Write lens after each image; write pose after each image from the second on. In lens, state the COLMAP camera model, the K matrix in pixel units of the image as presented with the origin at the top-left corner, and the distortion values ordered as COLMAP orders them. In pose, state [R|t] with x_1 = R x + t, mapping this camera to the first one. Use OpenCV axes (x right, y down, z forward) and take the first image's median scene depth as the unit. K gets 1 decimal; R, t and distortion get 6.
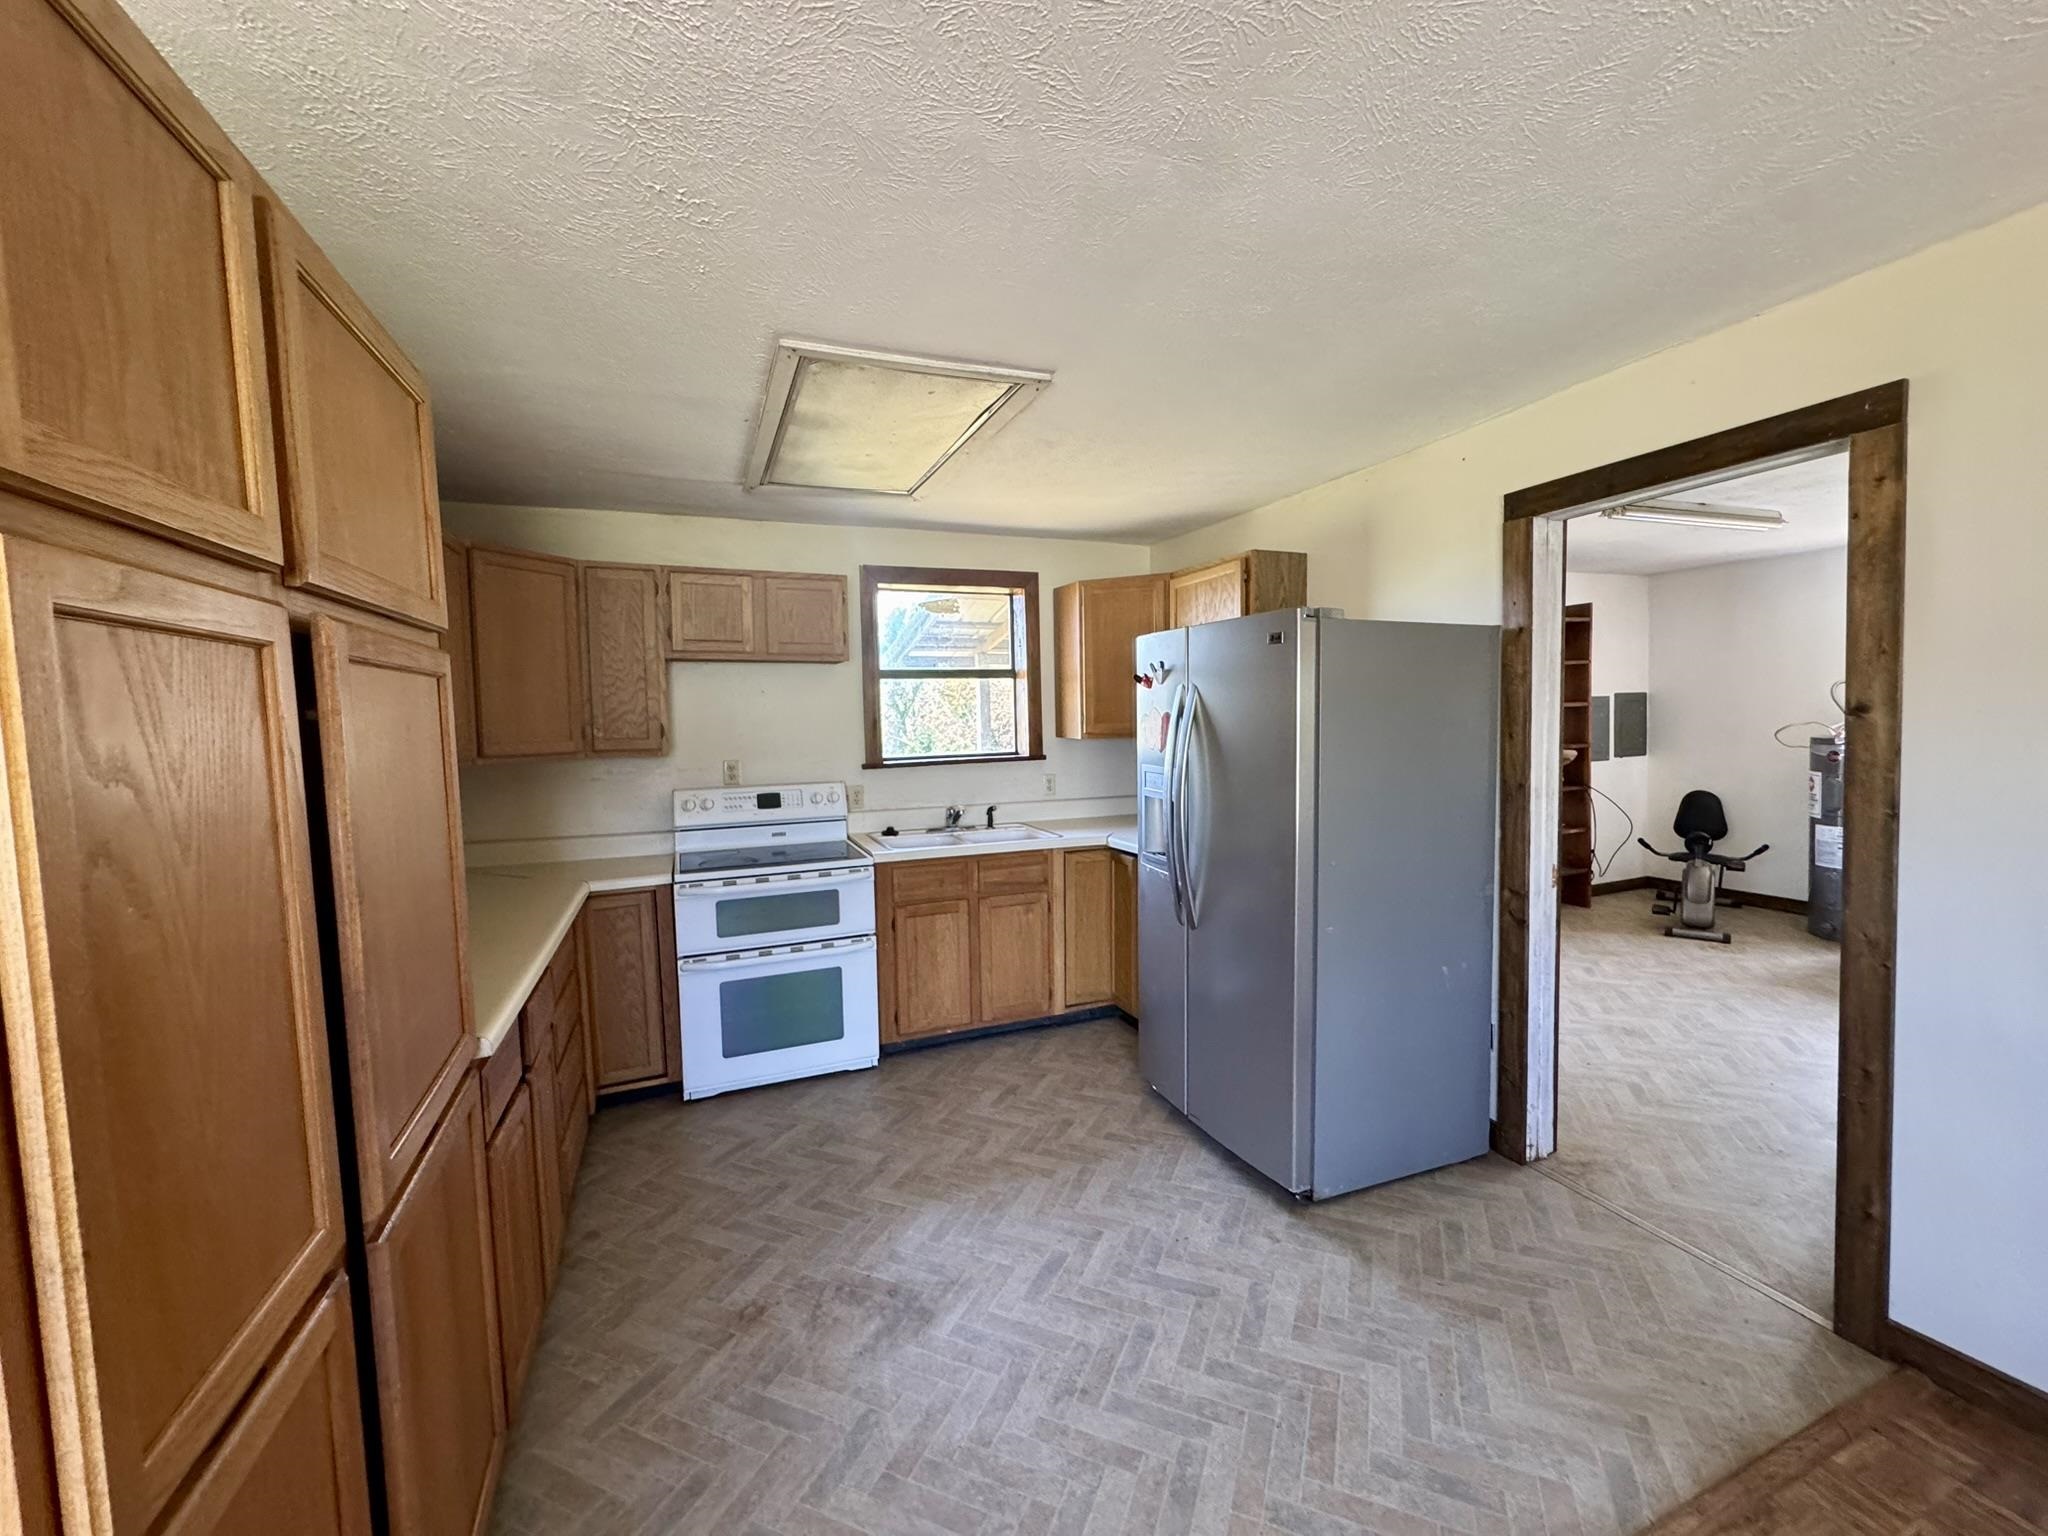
lens RADIAL K [[816.9, 0, 1026.0], [0, 816.9, 767.0], [0, 0, 1]] dist [-0.001069, 0.000934]
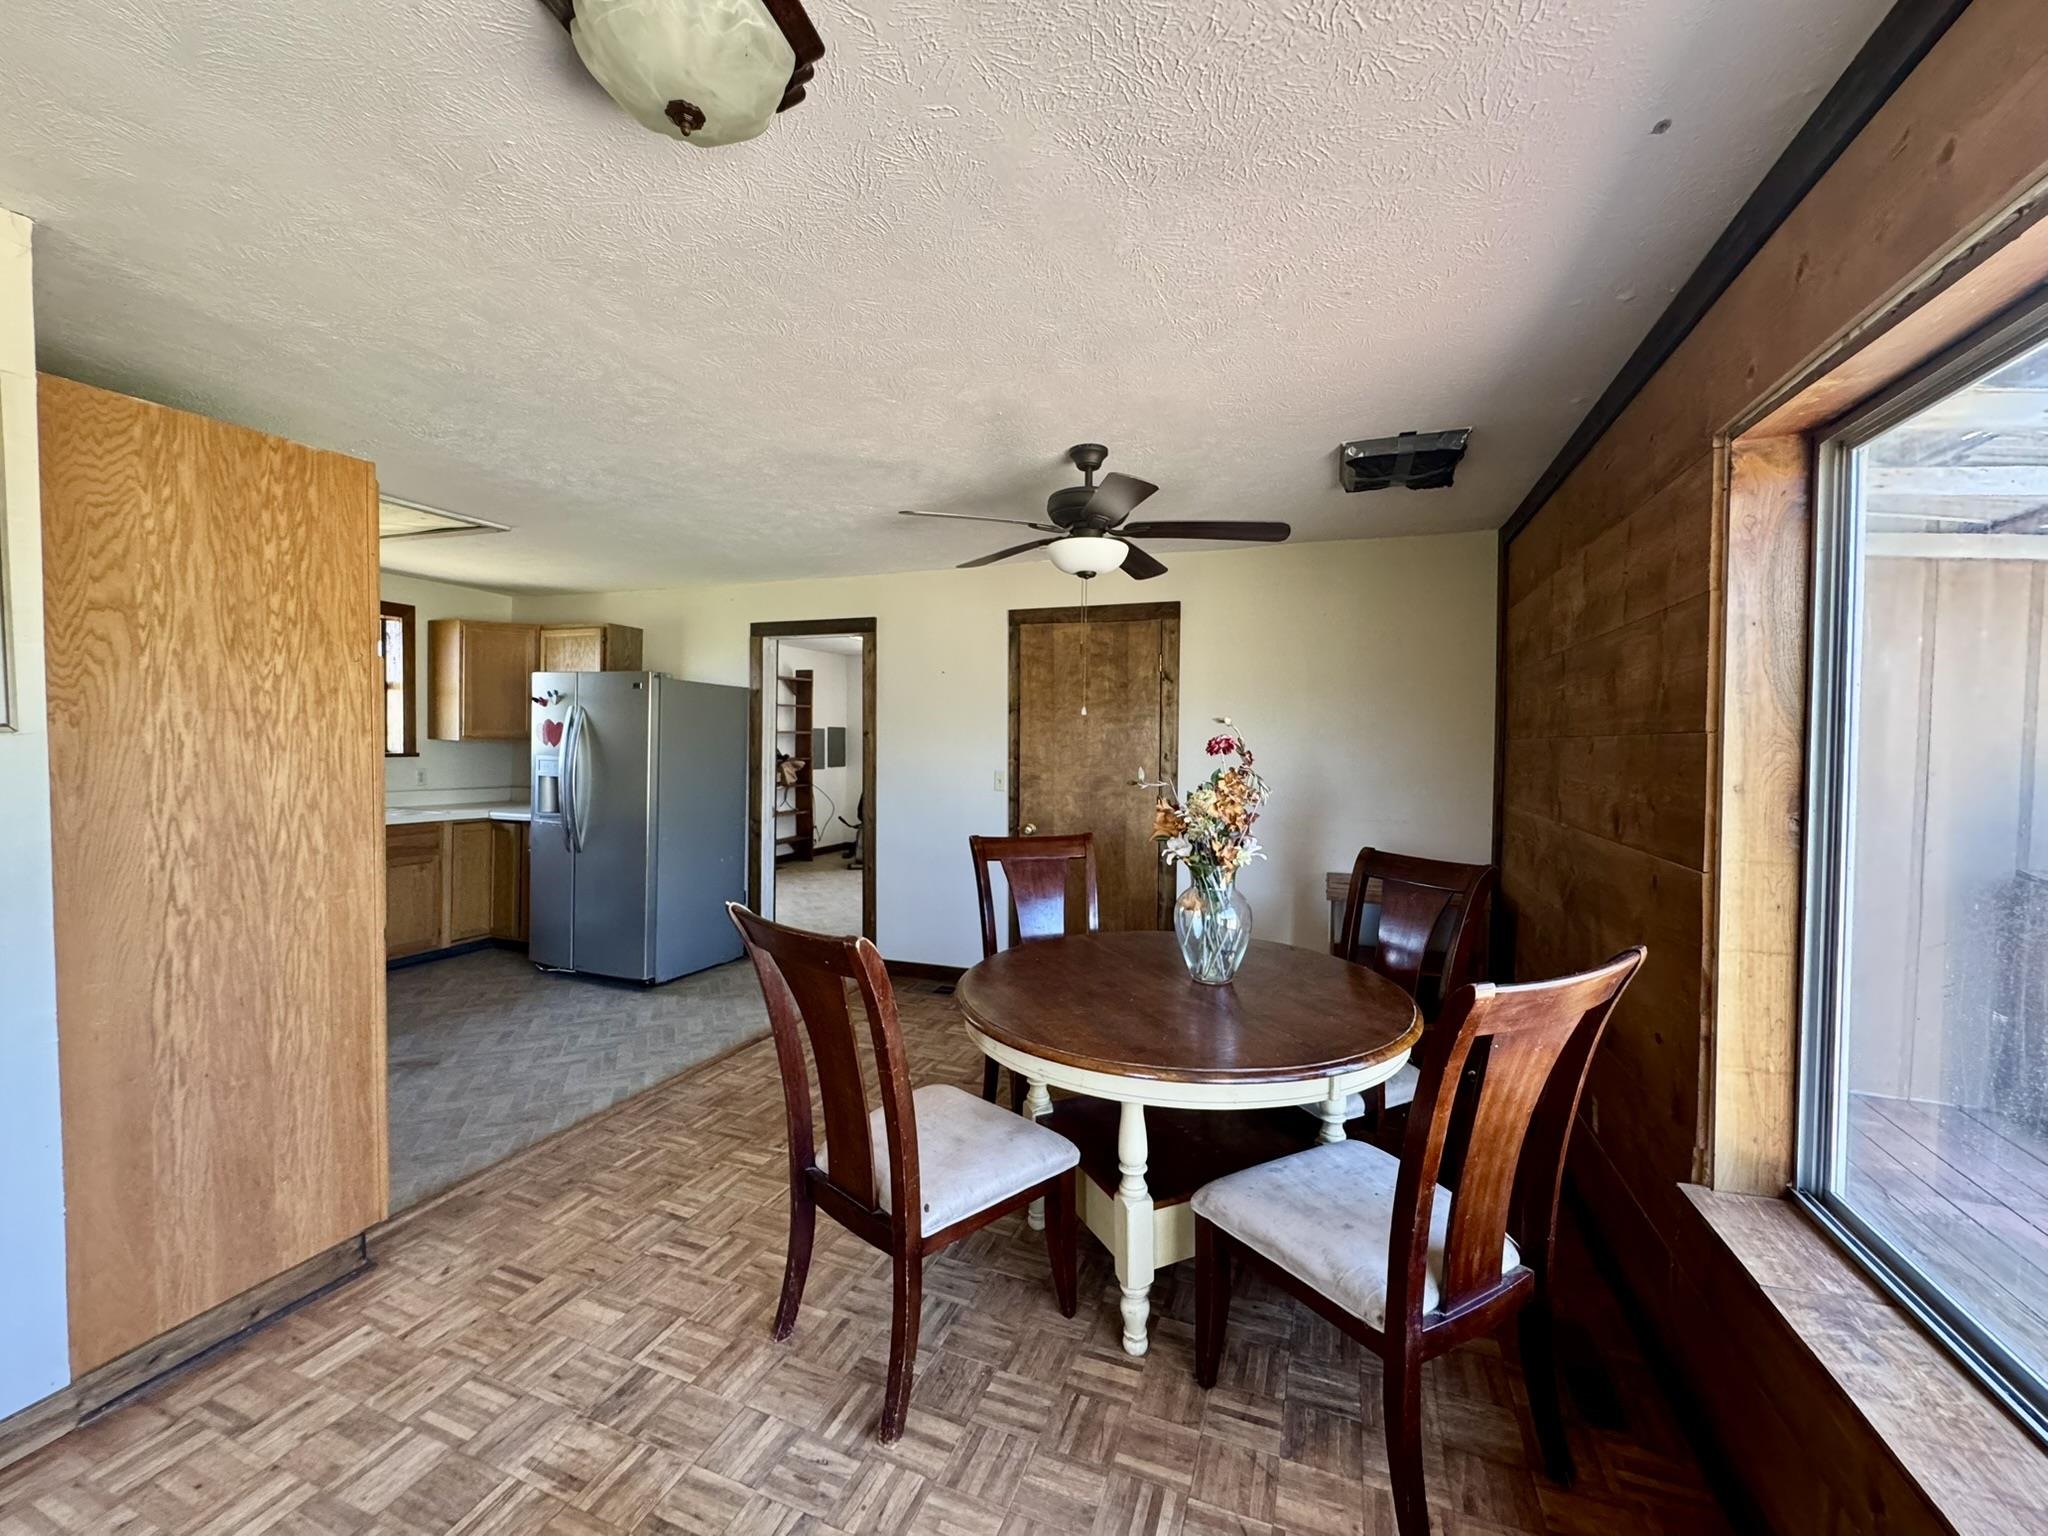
lens RADIAL K [[816.9, 0, 1016.7], [0, 816.9, 763.6], [0, 0, 1]] dist [-0.001069, 0.000934]
pose [[0.689507, 0.016192, 0.724098, -0.340716], [0.010040, 0.999440, -0.031910, 0.069165], [-0.724209, 0.029272, 0.688959, -0.701464]]
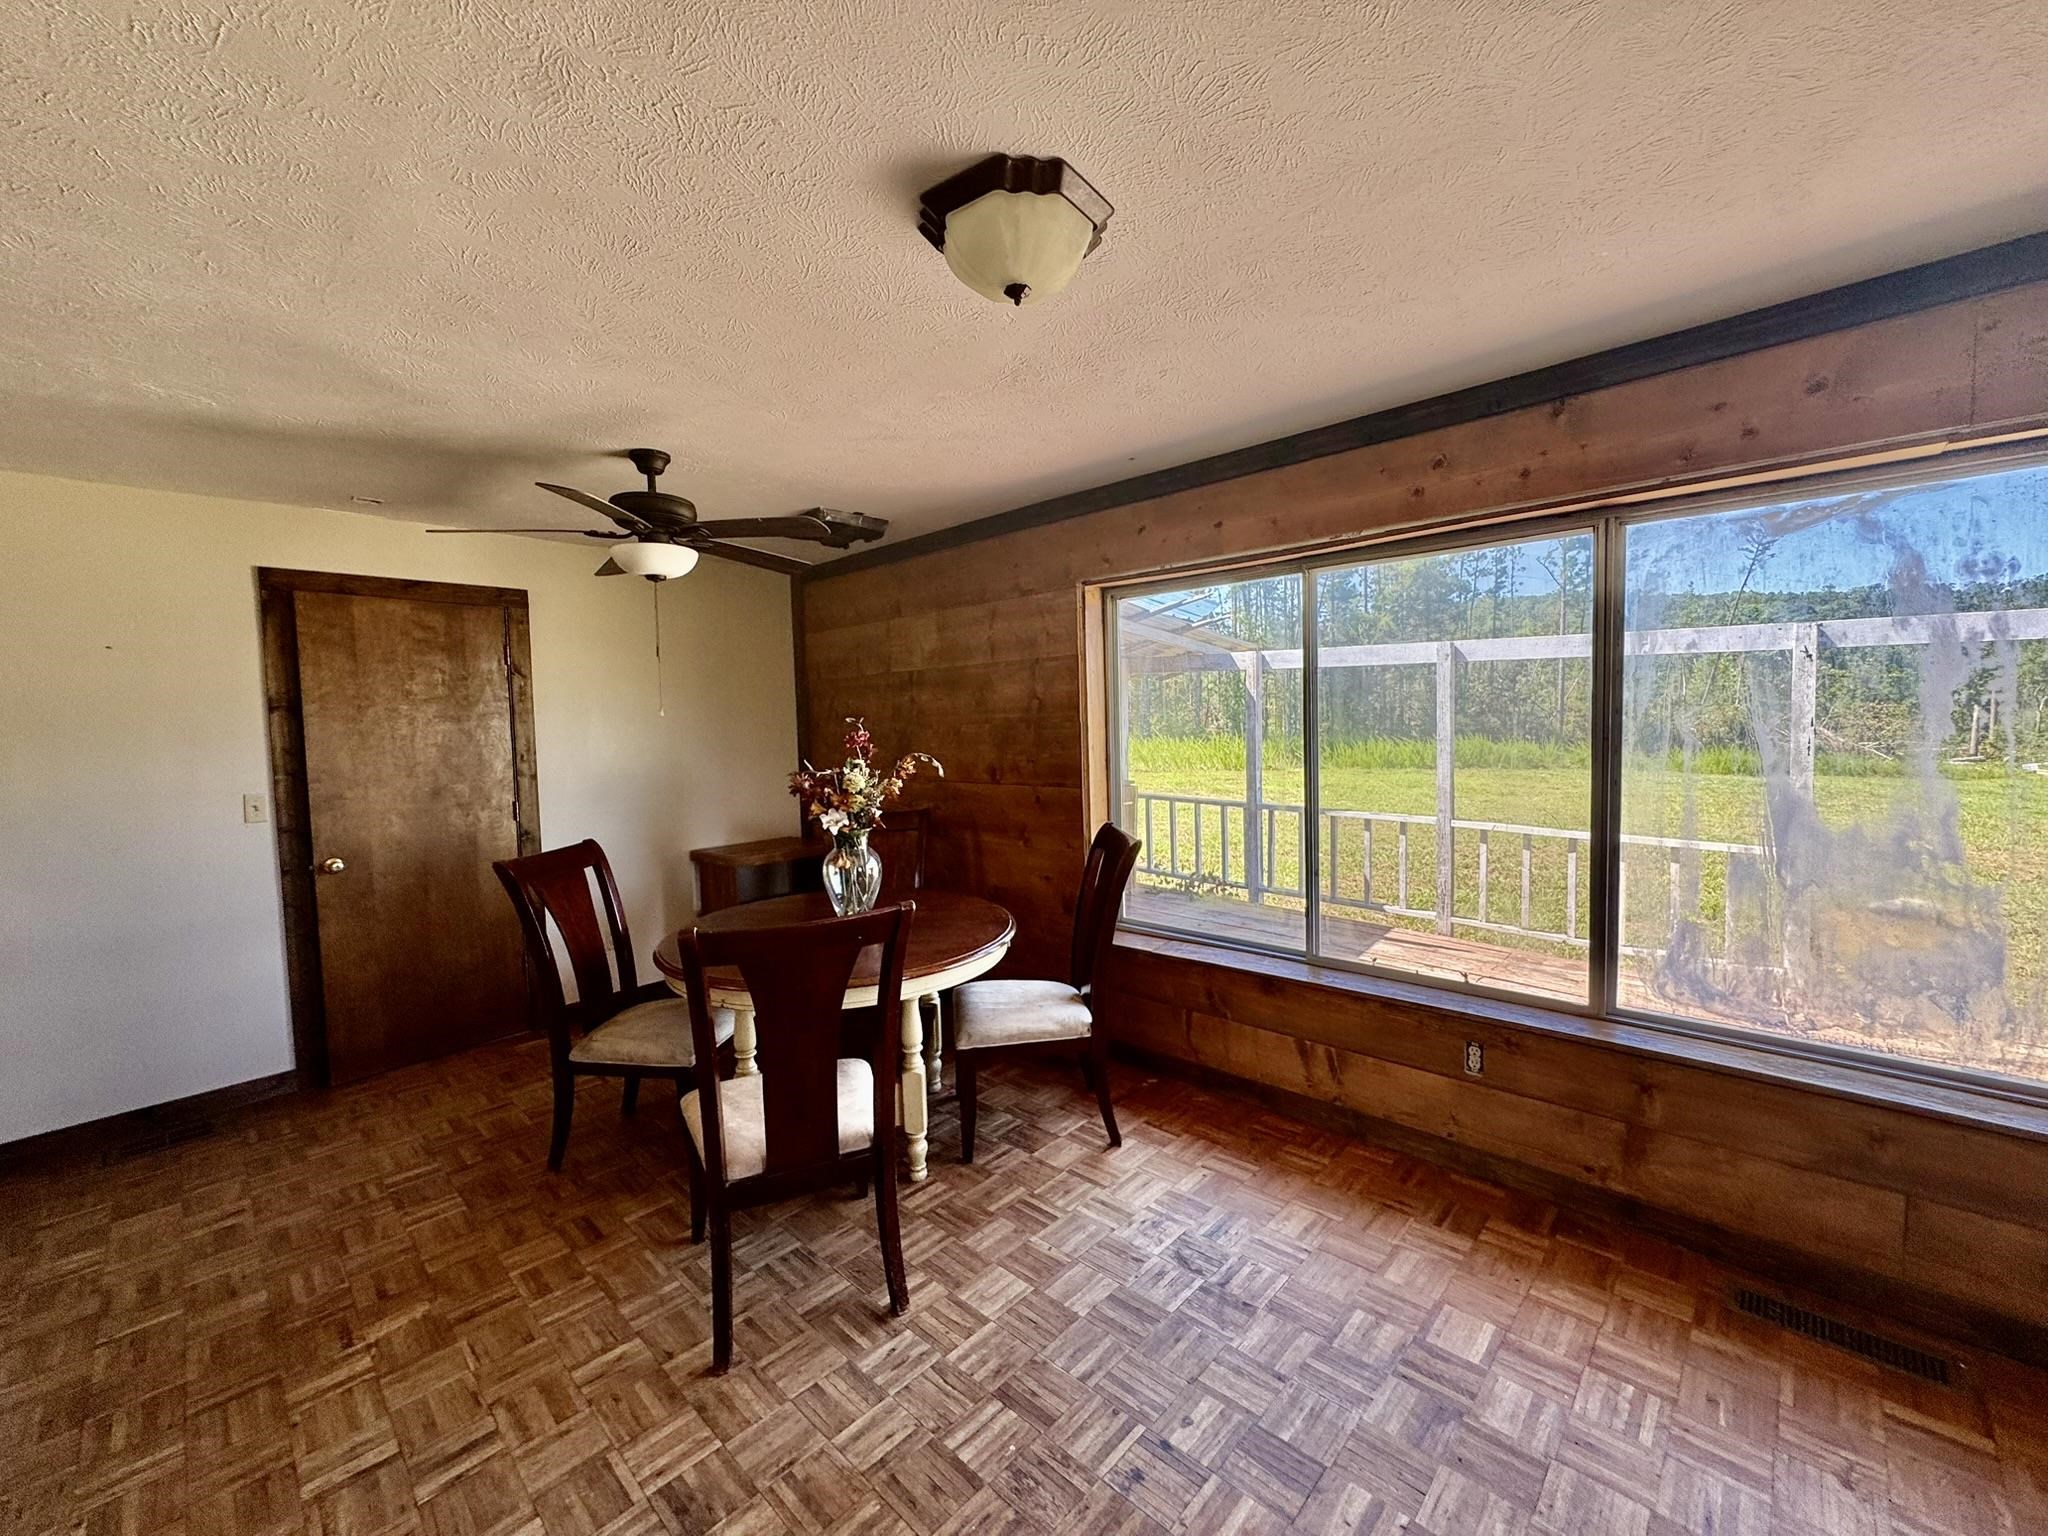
lens RADIAL K [[816.9, 0, 1024.6], [0, 816.9, 763.4], [0, 0, 1]] dist [-0.001069, 0.000934]
pose [[-0.406891, -0.006393, 0.913455, -0.638847], [0.087428, 0.995112, 0.045909, 0.034218], [-0.909283, 0.098541, -0.404343, -0.137227]]
